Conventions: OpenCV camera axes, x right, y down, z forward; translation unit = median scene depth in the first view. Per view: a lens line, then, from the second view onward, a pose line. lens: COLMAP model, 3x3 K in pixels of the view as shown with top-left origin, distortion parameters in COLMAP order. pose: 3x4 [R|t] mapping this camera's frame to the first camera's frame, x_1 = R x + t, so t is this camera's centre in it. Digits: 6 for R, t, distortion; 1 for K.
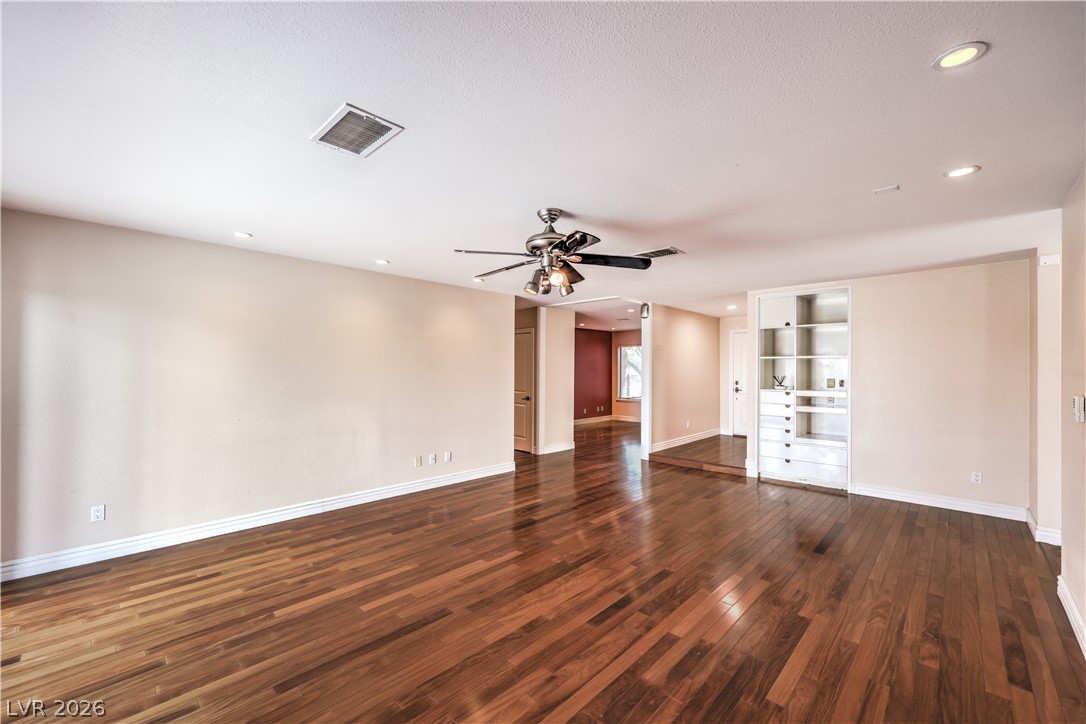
lens RADIAL K [[435.2, 0, 543.4], [0, 435.2, 368.3], [0, 0, 1]] dist [-0.001190, -0.000246]
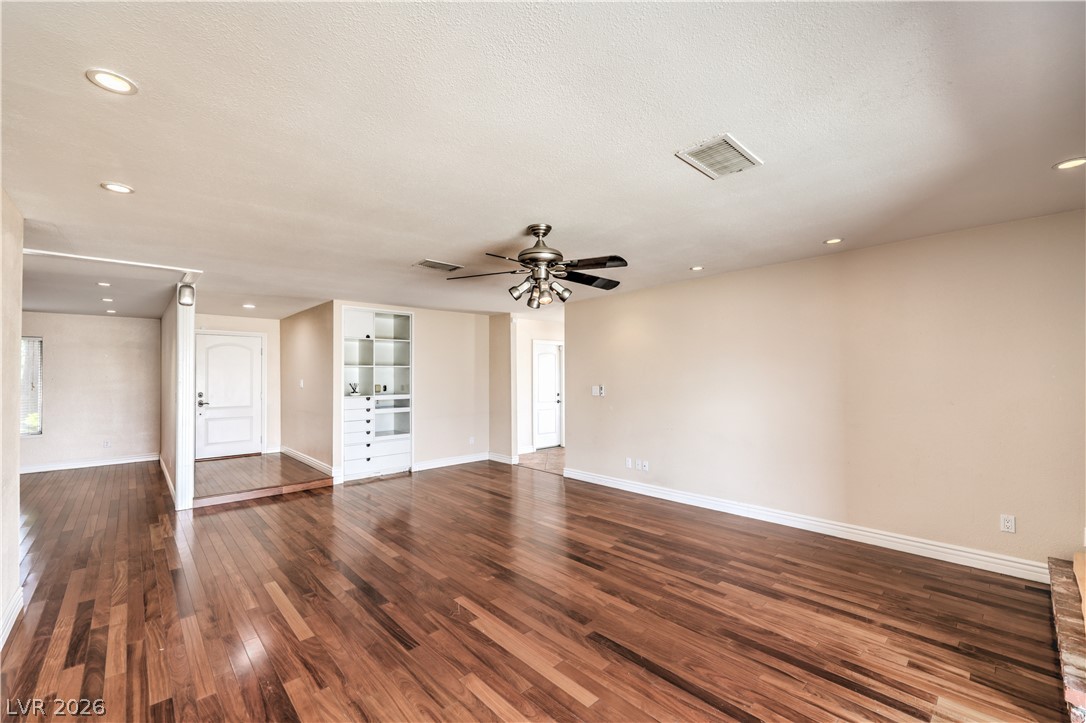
lens RADIAL K [[447.9, 0, 540.2], [0, 447.9, 362.2], [0, 0, 1]] dist [-0.000619, 0.000261]
pose [[0.057251, 0.029693, 0.997918, -0.984111], [0.005940, 0.999530, -0.030082, 0.002605], [-0.998342, 0.007649, 0.057047, 0.861743]]
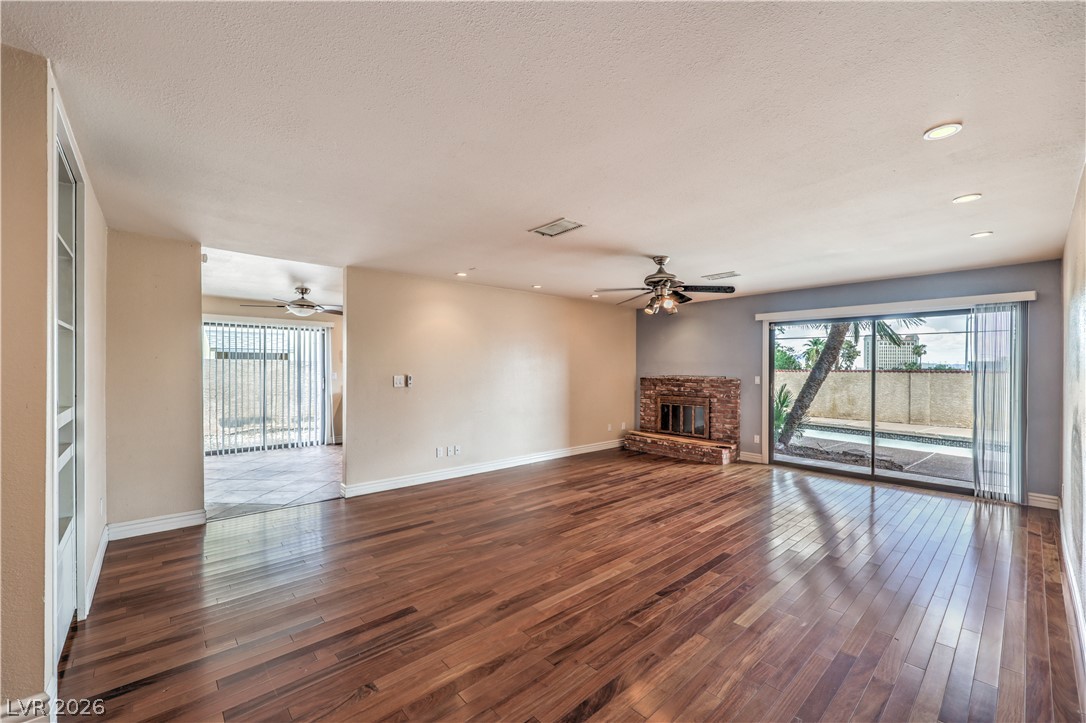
lens RADIAL K [[435.2, 0, 543.4], [0, 435.2, 367.8], [0, 0, 1]] dist [-0.001190, -0.000246]
pose [[-0.997408, -0.004297, 0.071826, 0.277656], [-0.004531, 0.999985, -0.003100, 0.017028], [-0.071811, -0.003417, -0.997412, 2.302250]]
